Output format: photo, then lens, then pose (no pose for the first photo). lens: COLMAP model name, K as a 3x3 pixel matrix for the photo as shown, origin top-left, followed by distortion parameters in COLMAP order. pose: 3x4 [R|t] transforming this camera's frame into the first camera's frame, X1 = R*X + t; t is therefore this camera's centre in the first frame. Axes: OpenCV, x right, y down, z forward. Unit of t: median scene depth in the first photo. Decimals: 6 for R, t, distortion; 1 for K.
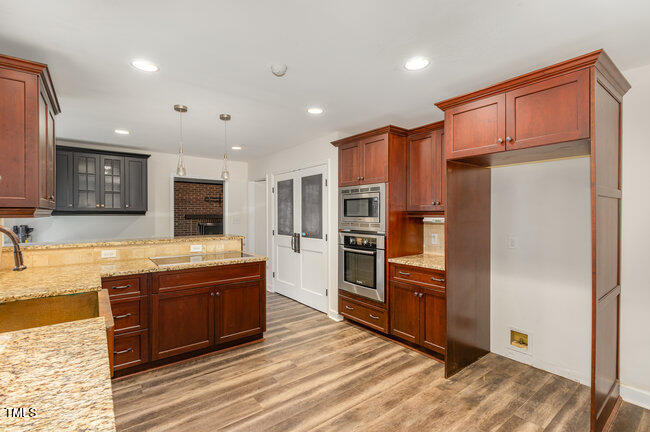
lens RADIAL K [[305.0, 0, 325.7], [0, 305.0, 215.7], [0, 0, 1]] dist [0.002236, 0.000792]
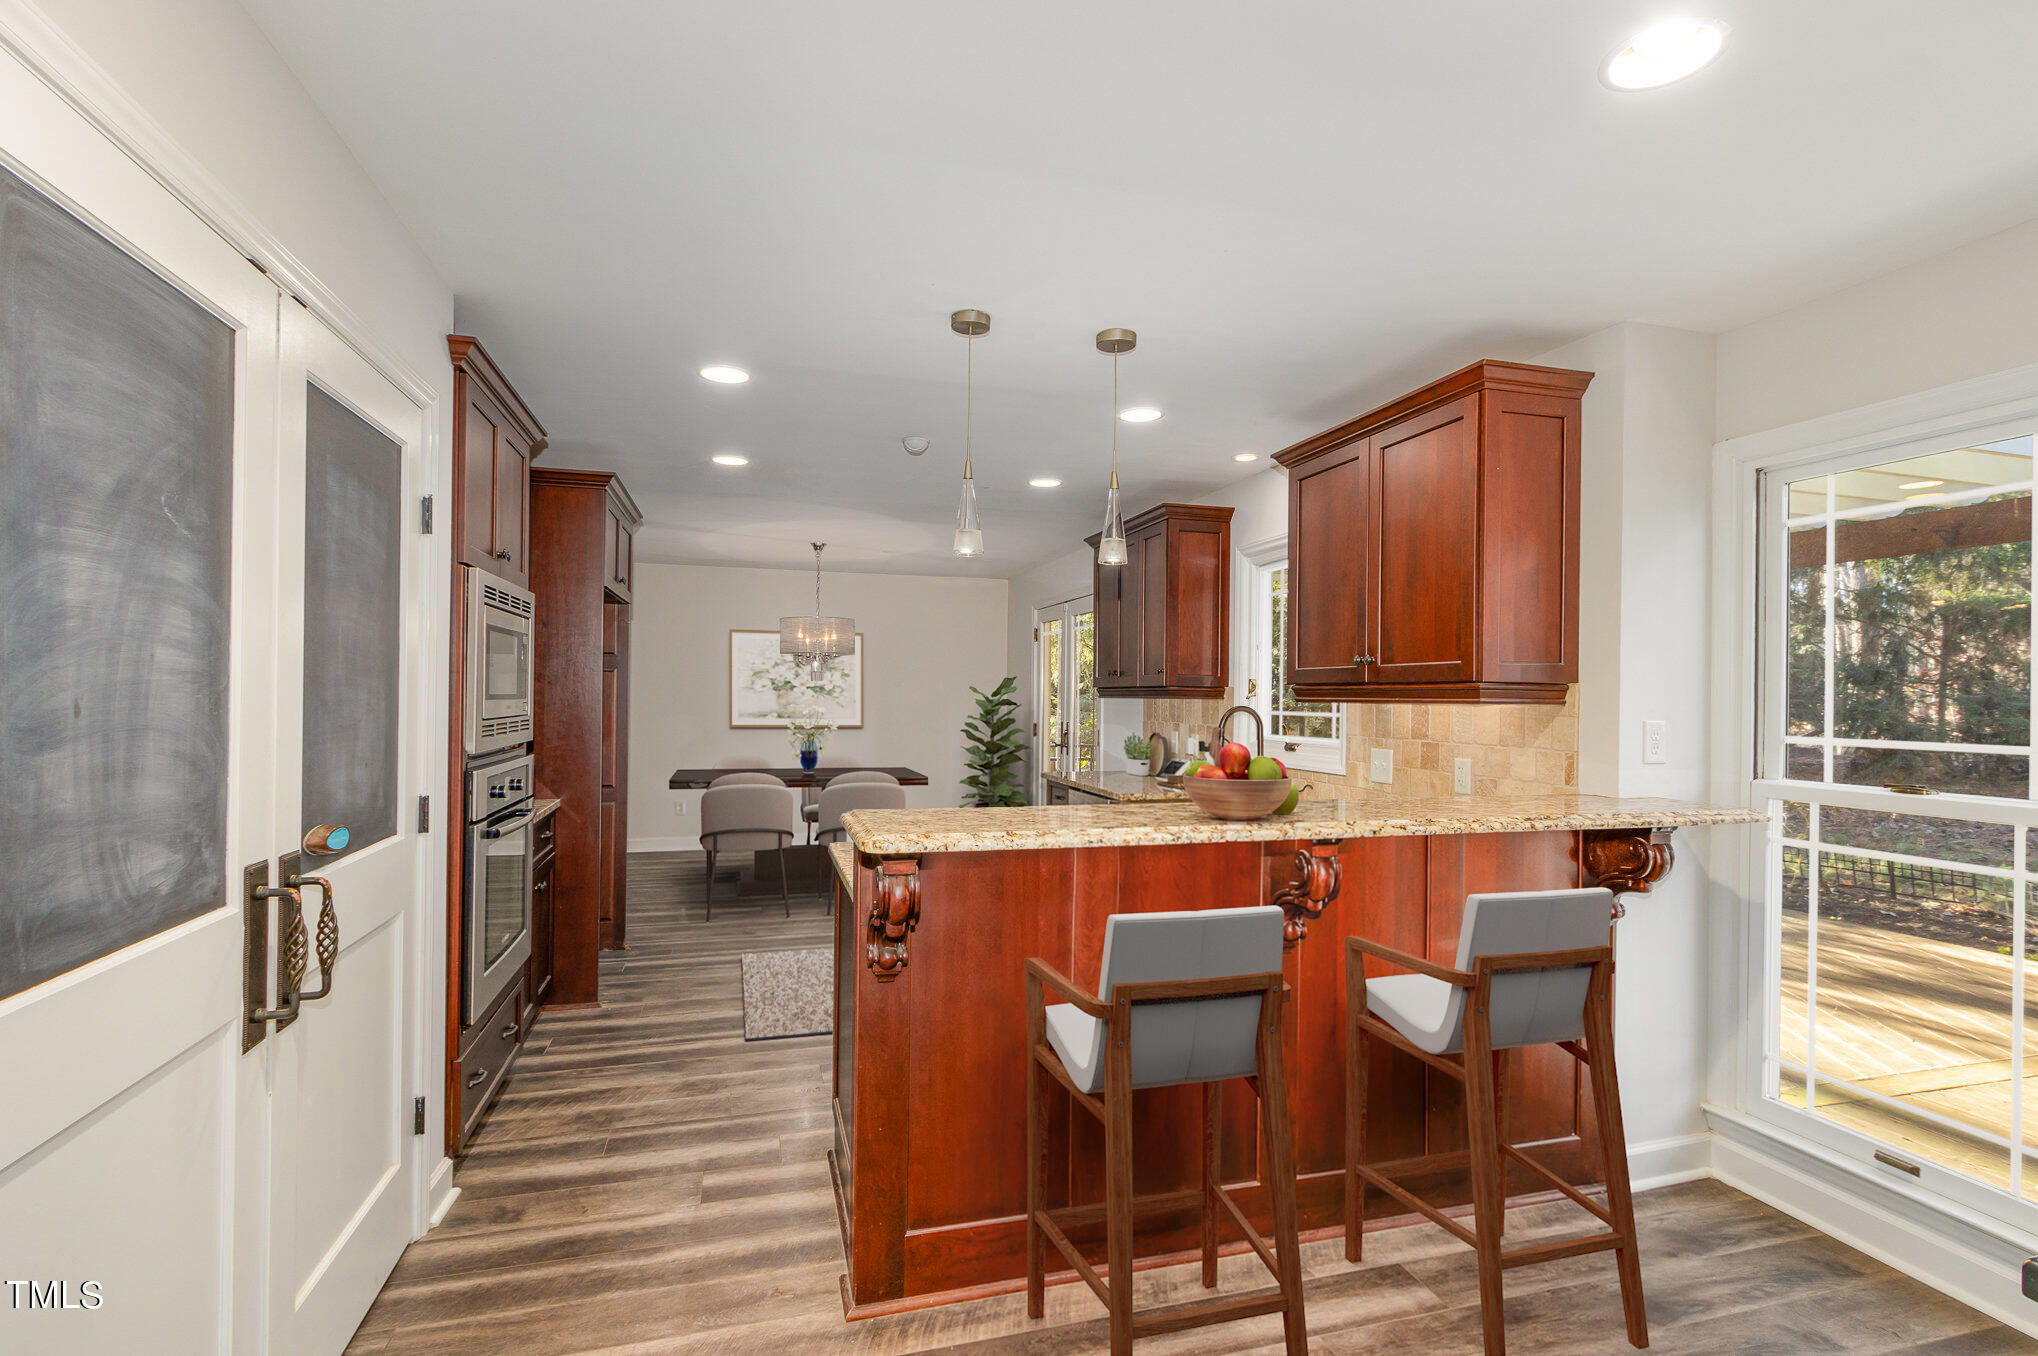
lens RADIAL K [[956.4, 0, 1017.9], [0, 956.4, 677.2], [0, 0, 1]] dist [0.002236, 0.000792]
pose [[-0.931736, -0.001773, 0.363132, -0.712439], [-0.006844, 0.999896, -0.012679, -0.008201], [-0.363072, -0.014299, -0.931651, 1.866499]]
